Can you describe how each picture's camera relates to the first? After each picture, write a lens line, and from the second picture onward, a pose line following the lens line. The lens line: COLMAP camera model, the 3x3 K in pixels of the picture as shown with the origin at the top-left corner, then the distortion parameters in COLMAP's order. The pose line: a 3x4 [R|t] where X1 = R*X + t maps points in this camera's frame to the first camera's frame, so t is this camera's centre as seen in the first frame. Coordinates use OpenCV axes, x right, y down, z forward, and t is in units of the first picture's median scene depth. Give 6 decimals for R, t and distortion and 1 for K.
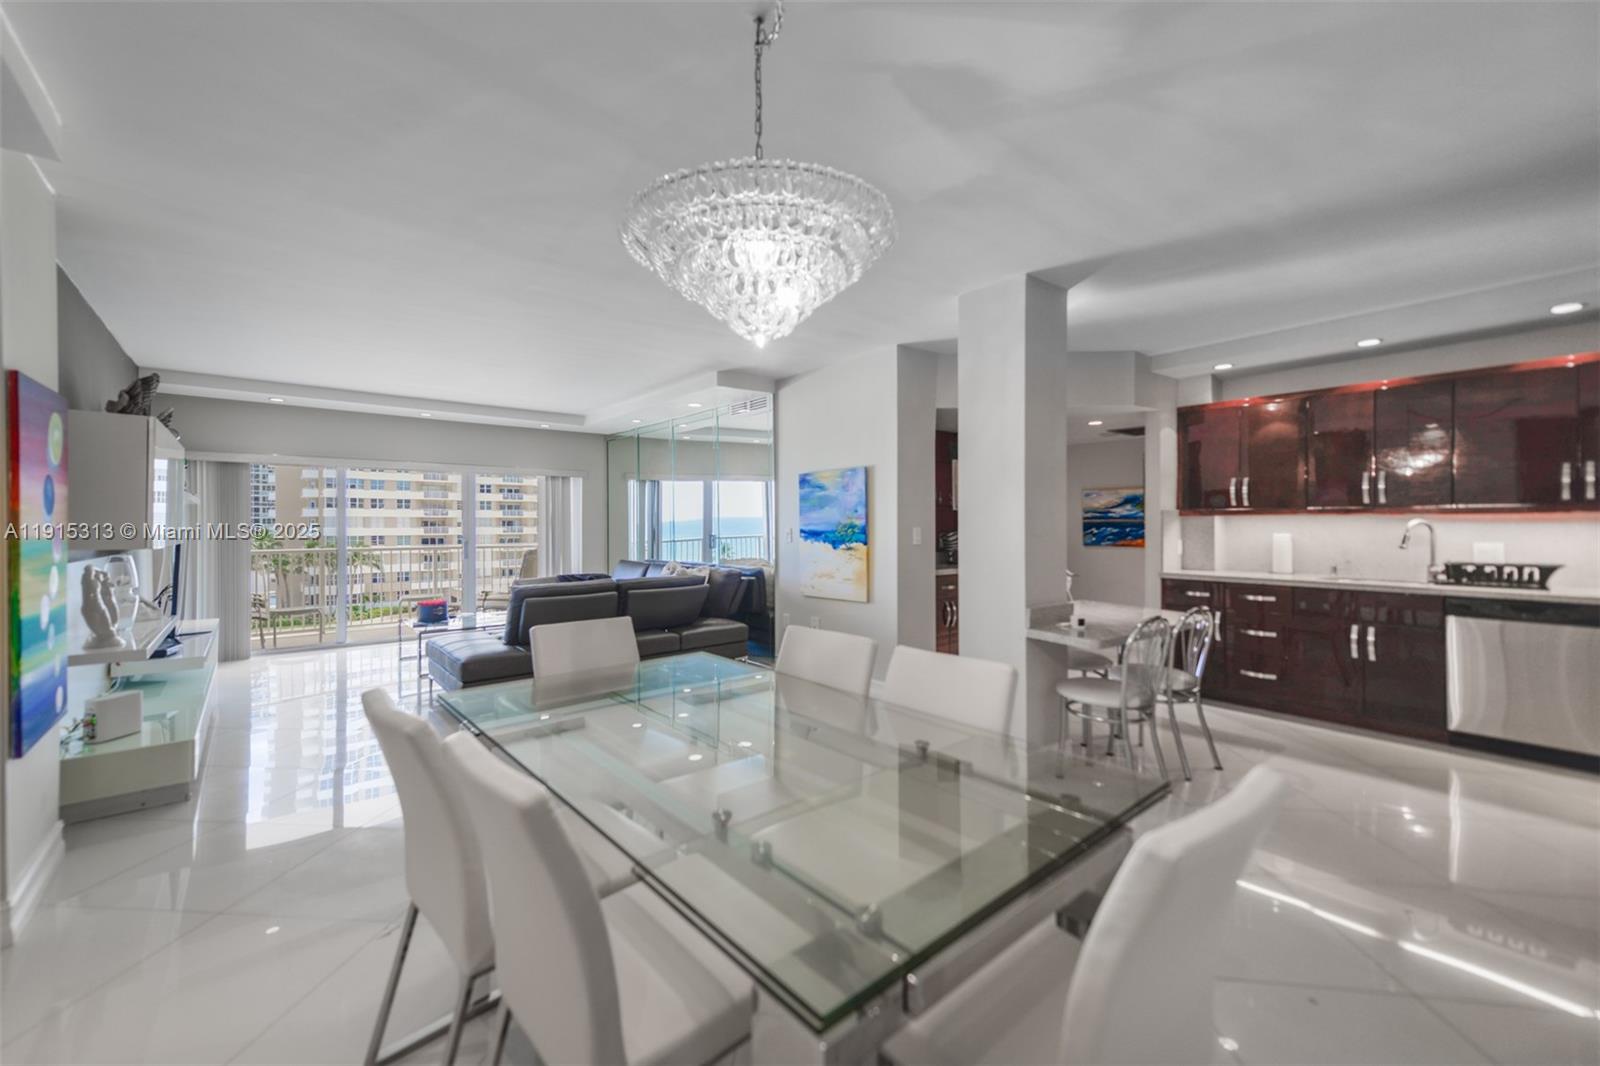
lens RADIAL K [[648.2, 0, 790.3], [0, 648.2, 521.8], [0, 0, 1]] dist [0.026441, -0.000977]
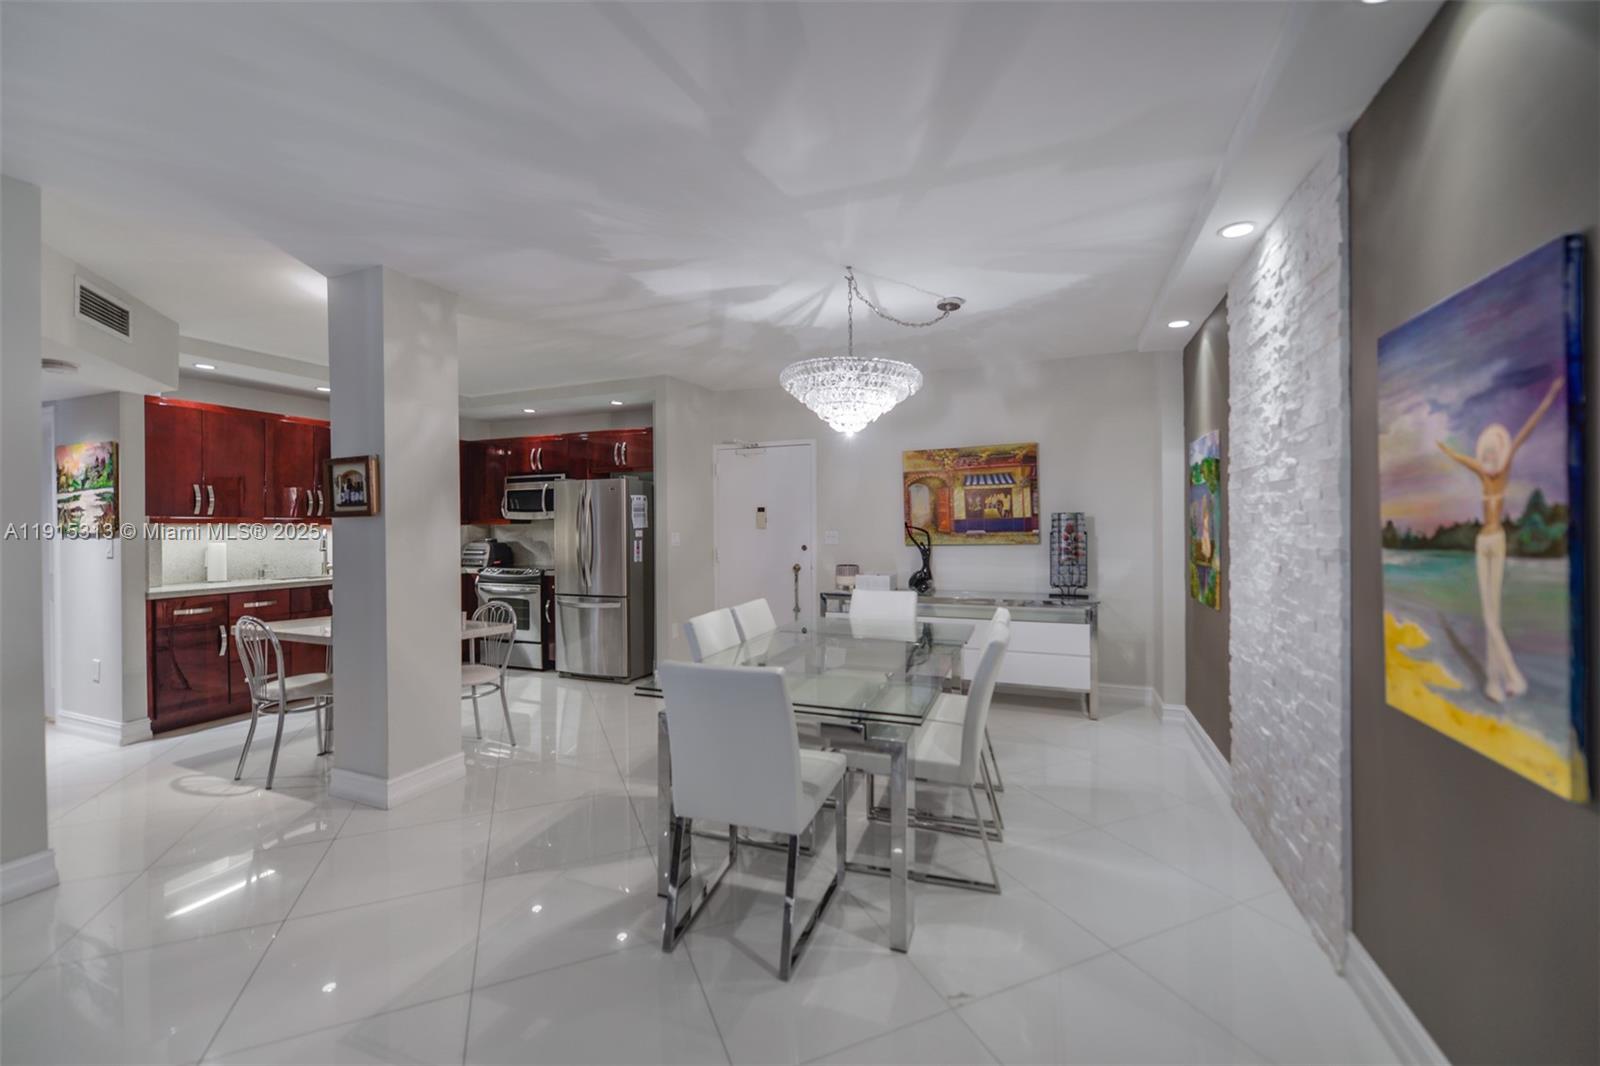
lens RADIAL K [[632.7, 0, 790.8], [0, 632.7, 527.9], [0, 0, 1]] dist [0.006979, -0.003232]
pose [[-0.481505, 0.001690, 0.876442, -0.479095], [0.004698, 0.999989, 0.000653, -0.001065], [-0.876431, 0.004432, -0.481508, 0.620697]]
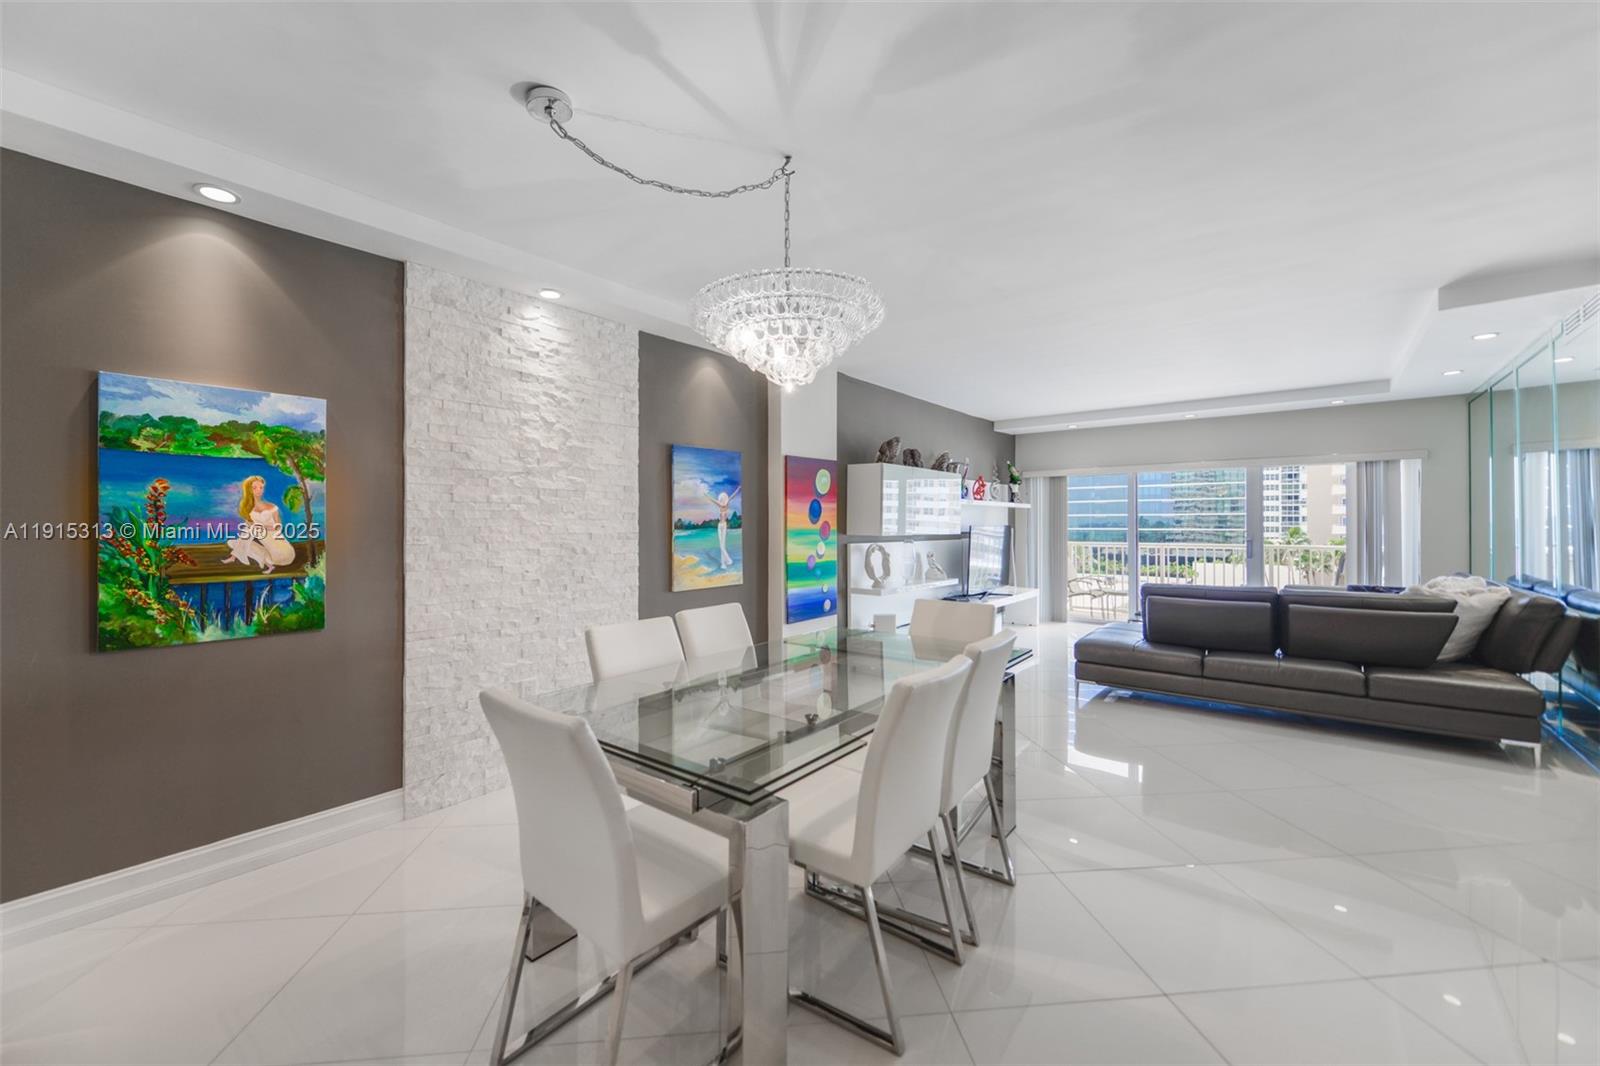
lens RADIAL K [[632.7, 0, 792.0], [0, 632.7, 530.9], [0, 0, 1]] dist [0.006979, -0.003232]
pose [[0.206593, 0.013708, -0.978331, 0.378927], [0.004004, 0.999882, 0.014856, 0.000886], [0.978419, -0.006986, 0.206514, 0.224960]]
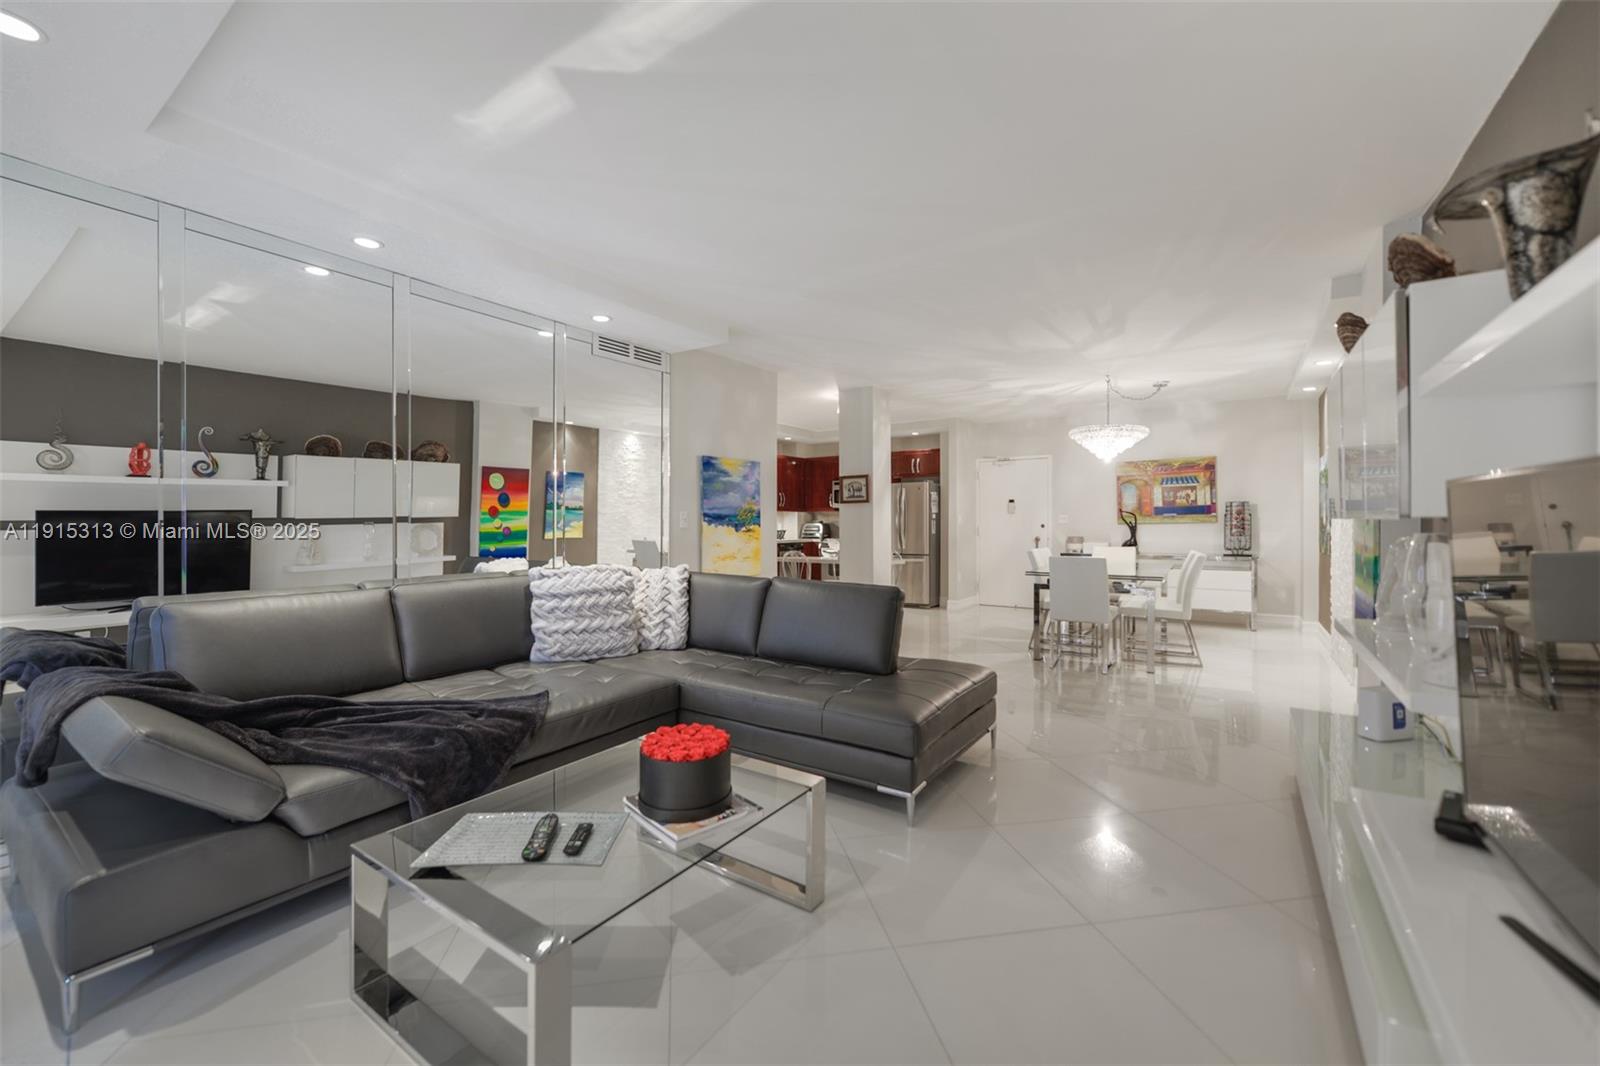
lens RADIAL K [[632.7, 0, 785.3], [0, 632.7, 524.7], [0, 0, 1]] dist [0.006979, -0.003232]
pose [[-0.273436, -0.000729, 0.961890, -0.921678], [-0.000218, 1.000000, 0.000696, 0.027957], [-0.961890, -0.000019, -0.273436, 1.146289]]
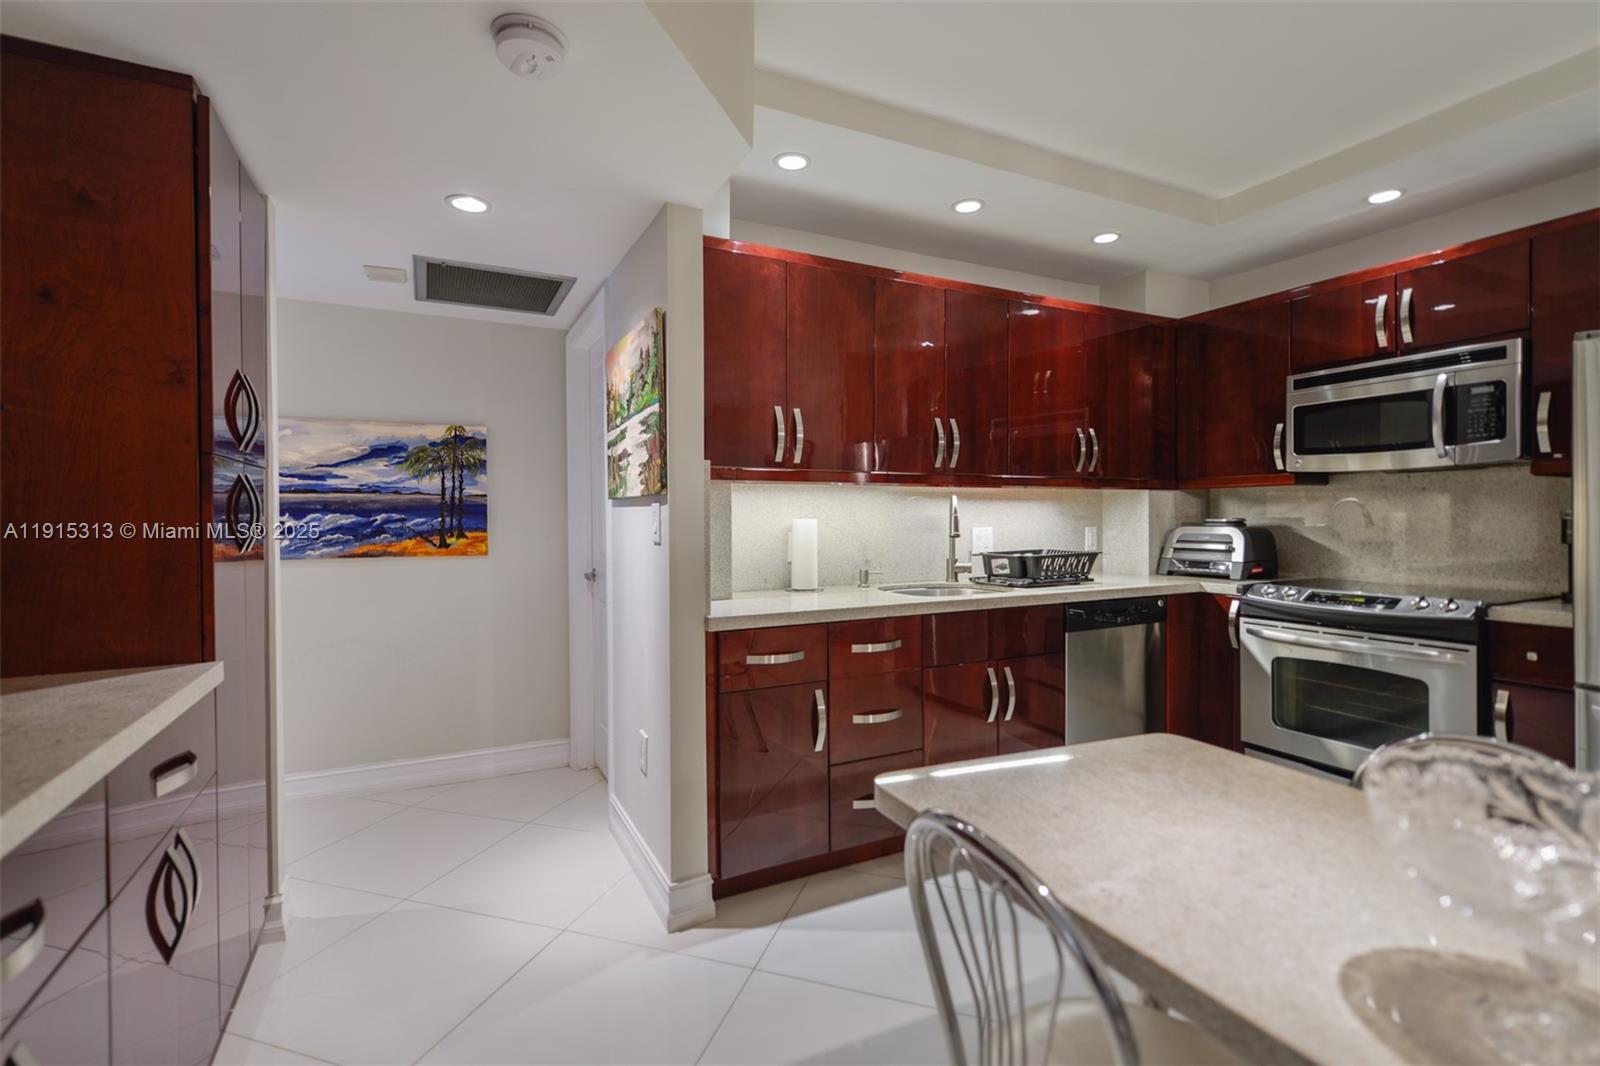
lens RADIAL K [[687.6, 0, 790.4], [0, 687.6, 518.8], [0, 0, 1]] dist [0.007784, -0.002027]
pose [[0.217947, -0.001877, 0.975959, 0.157033], [0.003021, 0.999995, 0.001249, 0.015742], [-0.975956, 0.002676, 0.217952, 0.789499]]
